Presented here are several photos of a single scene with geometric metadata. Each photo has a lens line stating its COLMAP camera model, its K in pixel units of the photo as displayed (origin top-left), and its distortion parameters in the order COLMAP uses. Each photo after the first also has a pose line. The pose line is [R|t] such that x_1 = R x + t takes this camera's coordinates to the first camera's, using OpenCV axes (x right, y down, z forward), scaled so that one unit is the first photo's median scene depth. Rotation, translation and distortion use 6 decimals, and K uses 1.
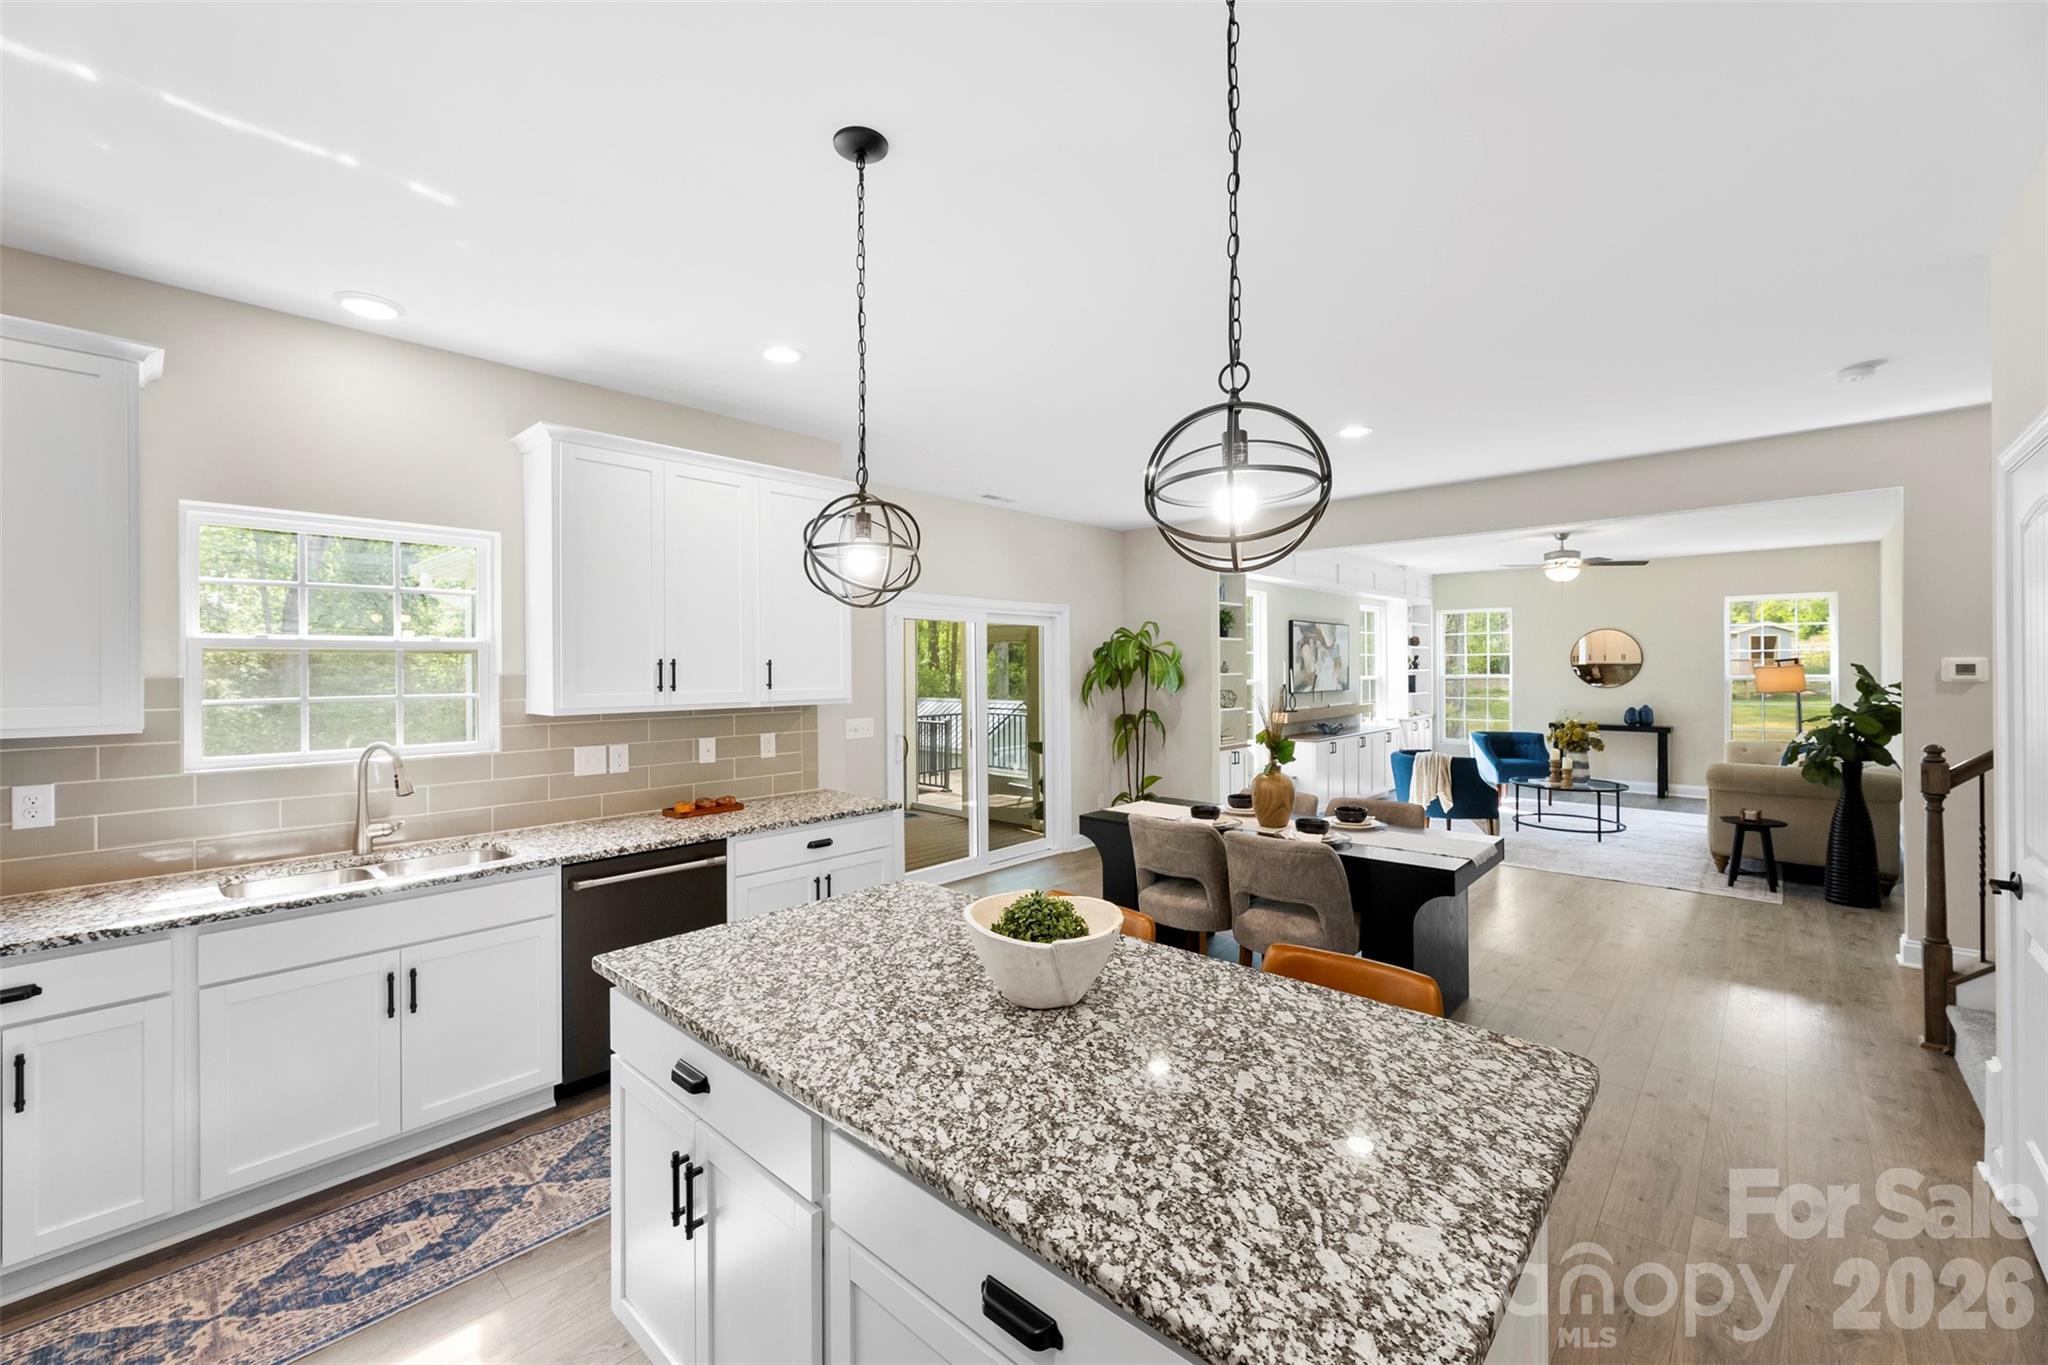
lens RADIAL K [[827.3, 0, 1019.8], [0, 827.3, 667.2], [0, 0, 1]] dist [0.003593, 0.000537]
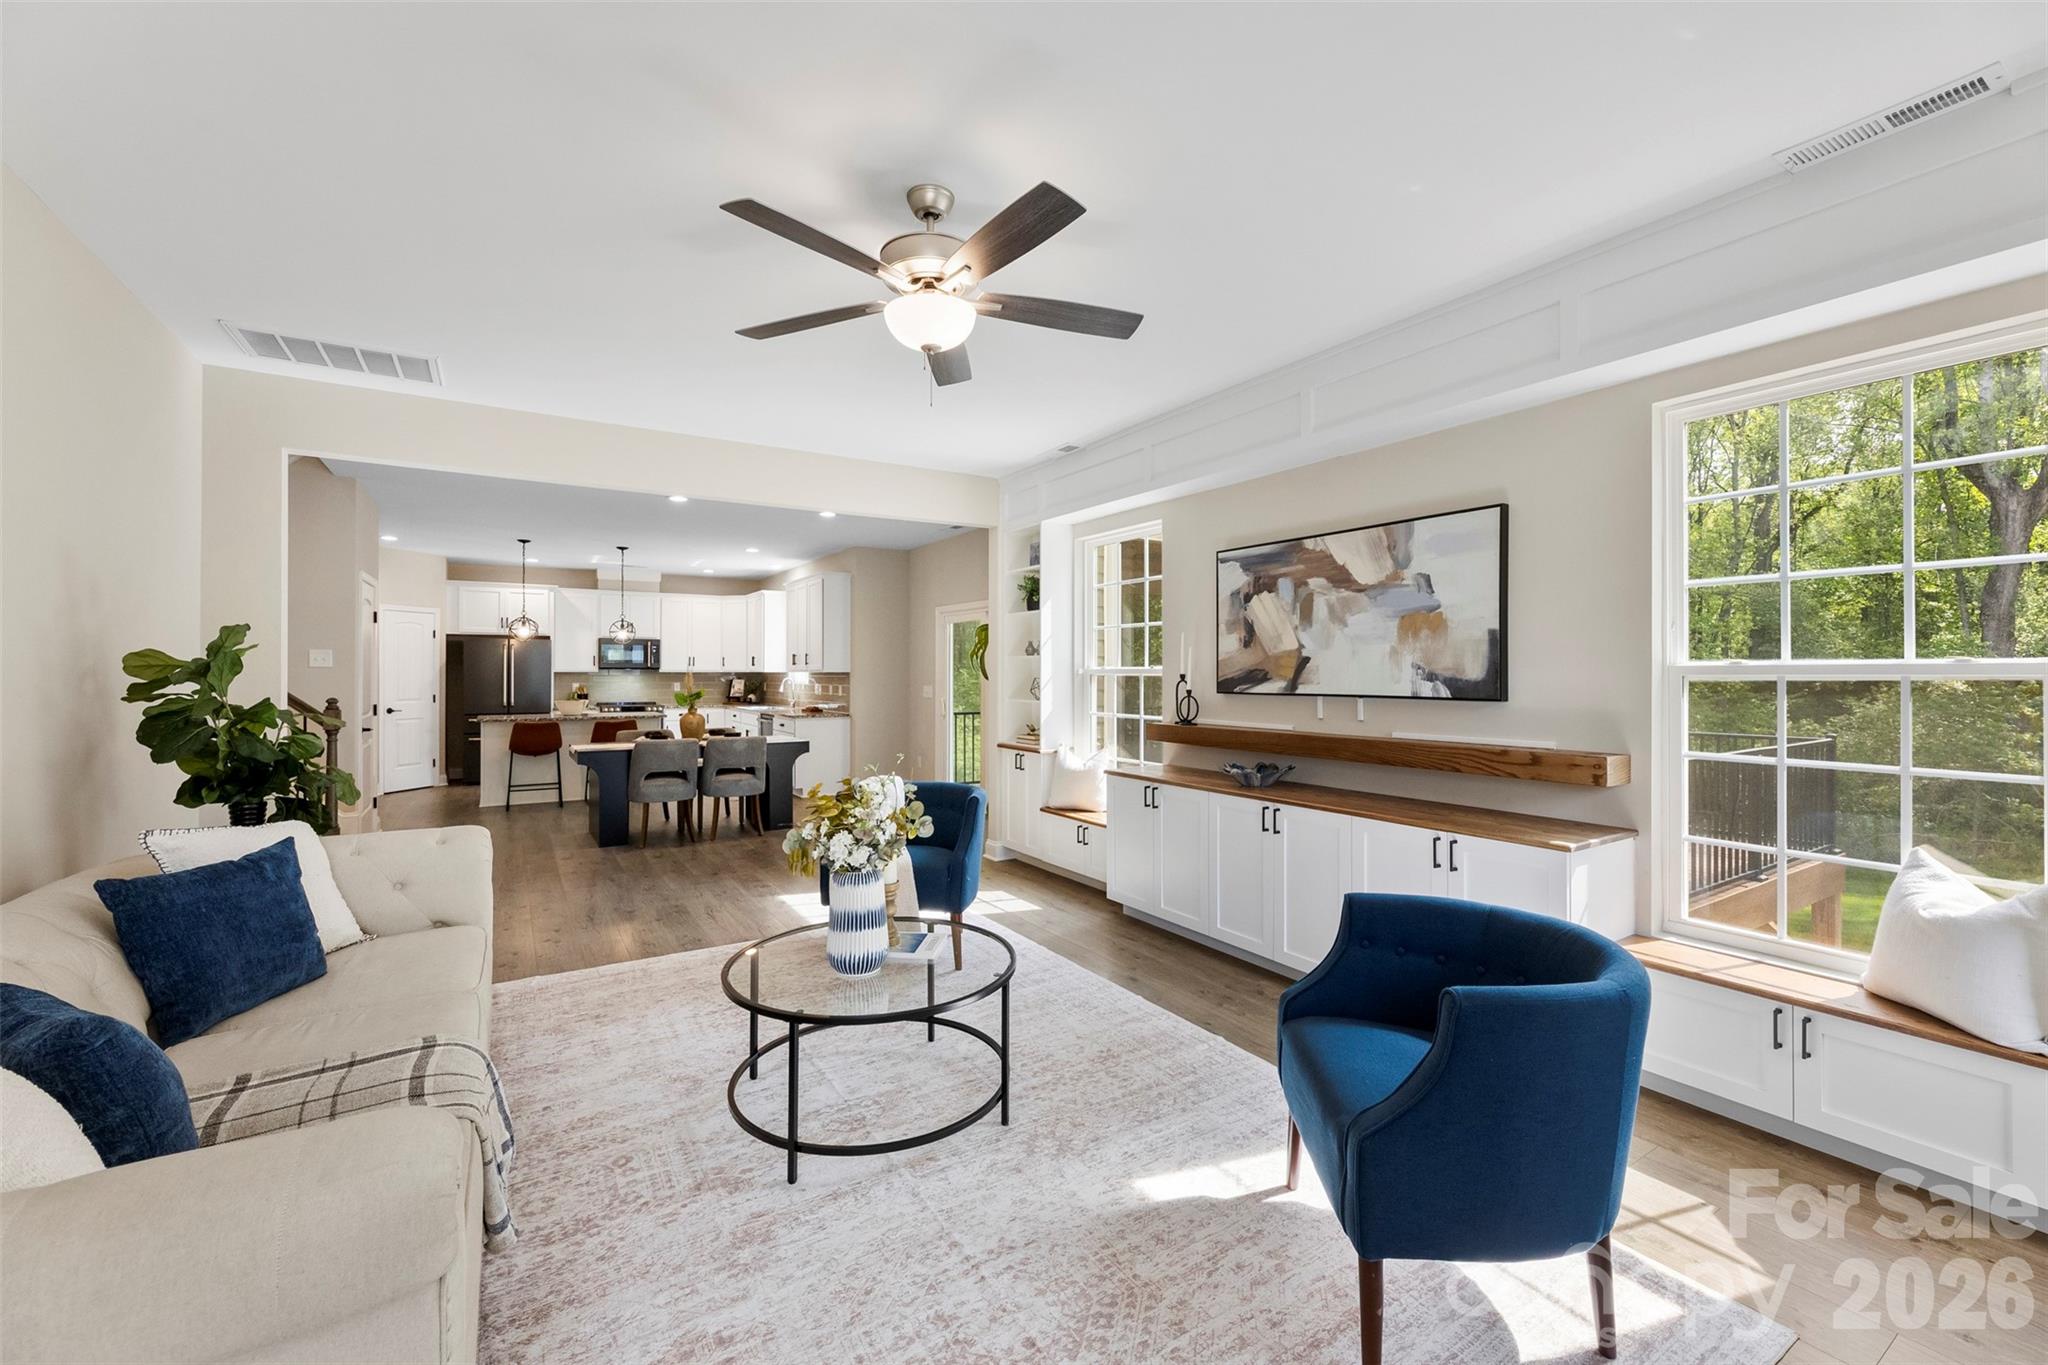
lens RADIAL K [[827.3, 0, 1019.8], [0, 827.3, 667.2], [0, 0, 1]] dist [0.003593, 0.000537]
pose [[-0.262456, -0.000971, -0.964943, 1.094956], [0.001593, 0.999998, -0.001439, 0.020709], [0.964943, -0.001915, -0.262454, 1.281977]]
